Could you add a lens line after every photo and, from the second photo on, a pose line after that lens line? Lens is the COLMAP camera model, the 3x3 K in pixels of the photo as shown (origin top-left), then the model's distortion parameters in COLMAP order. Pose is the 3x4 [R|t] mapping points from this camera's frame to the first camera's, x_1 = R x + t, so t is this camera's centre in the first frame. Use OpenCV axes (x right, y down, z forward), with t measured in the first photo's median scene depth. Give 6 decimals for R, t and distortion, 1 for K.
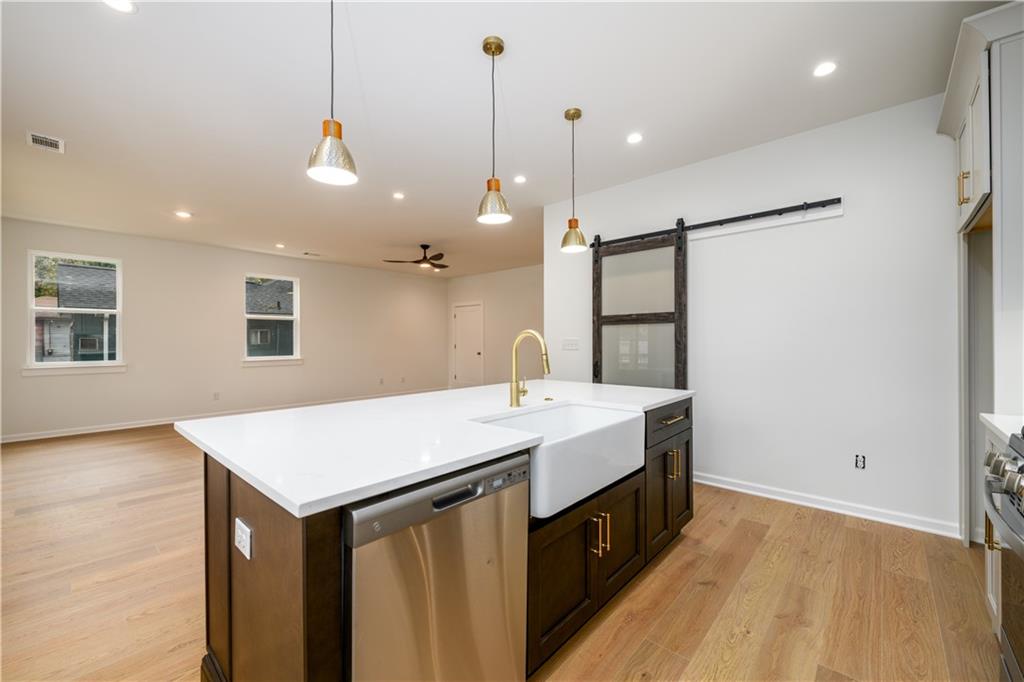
lens RADIAL K [[411.0, 0, 512.0], [0, 411.0, 341.0], [0, 0, 1]] dist [-0.000163, -0.000450]
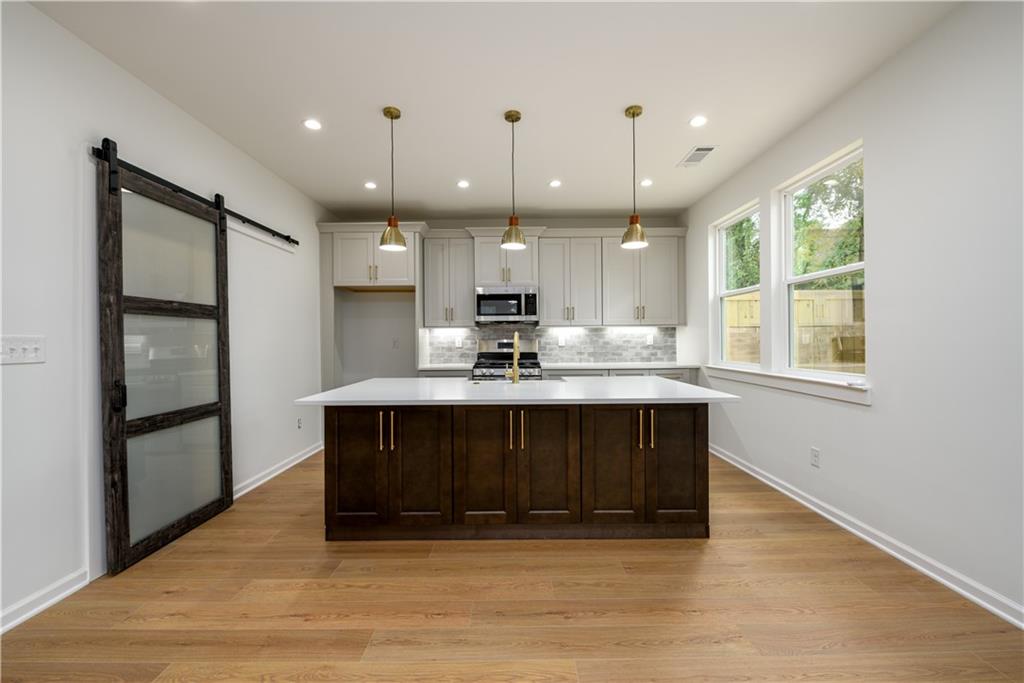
lens RADIAL K [[407.5, 0, 512.0], [0, 407.5, 341.5], [0, 0, 1]] dist [0.001815, 0.000082]
pose [[-0.675031, 0.006466, 0.737761, -0.410537], [0.008874, 0.999960, -0.000645, 0.003155], [-0.737736, 0.006111, -0.675062, 0.770243]]
